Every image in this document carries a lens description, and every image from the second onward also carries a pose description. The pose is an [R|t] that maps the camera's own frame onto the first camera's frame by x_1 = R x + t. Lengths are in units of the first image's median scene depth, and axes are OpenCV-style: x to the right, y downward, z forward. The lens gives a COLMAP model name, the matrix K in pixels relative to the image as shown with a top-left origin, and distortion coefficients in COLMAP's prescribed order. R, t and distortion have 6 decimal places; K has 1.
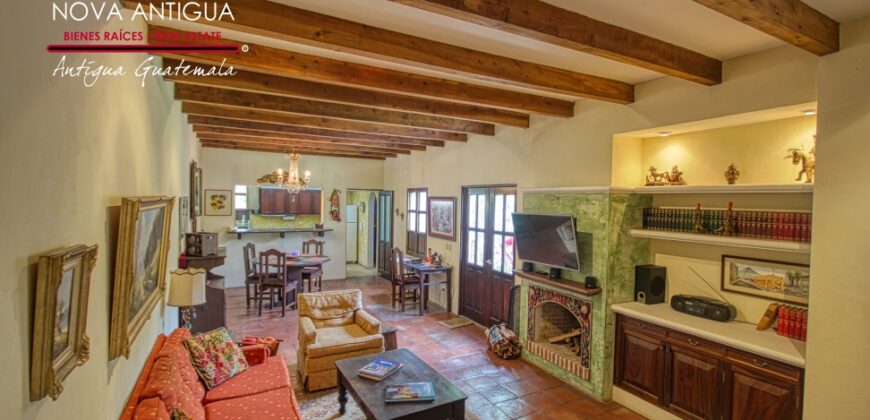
lens RADIAL K [[402.3, 0, 449.0], [0, 402.3, 212.1], [0, 0, 1]] dist [0.000041, -0.000200]
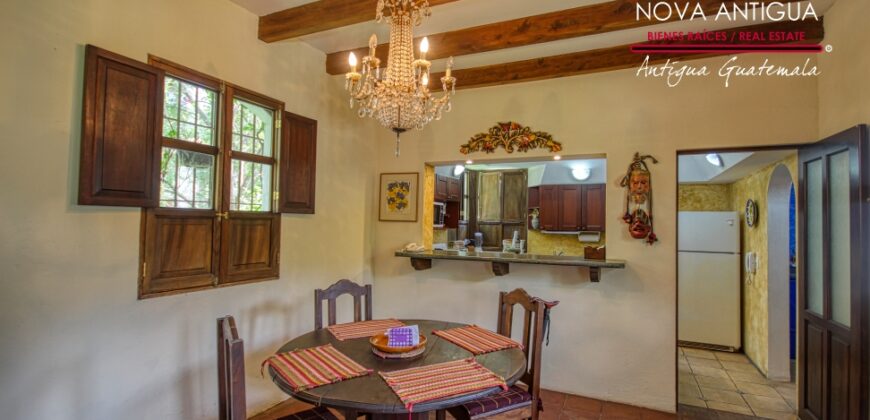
lens RADIAL K [[402.3, 0, 449.0], [0, 402.3, 212.1], [0, 0, 1]] dist [0.000041, -0.000200]
pose [[0.601305, -0.031602, -0.798394, -0.089831], [-0.030994, 0.997543, -0.062828, 0.022161], [0.798418, 0.062525, 0.598848, 0.594573]]
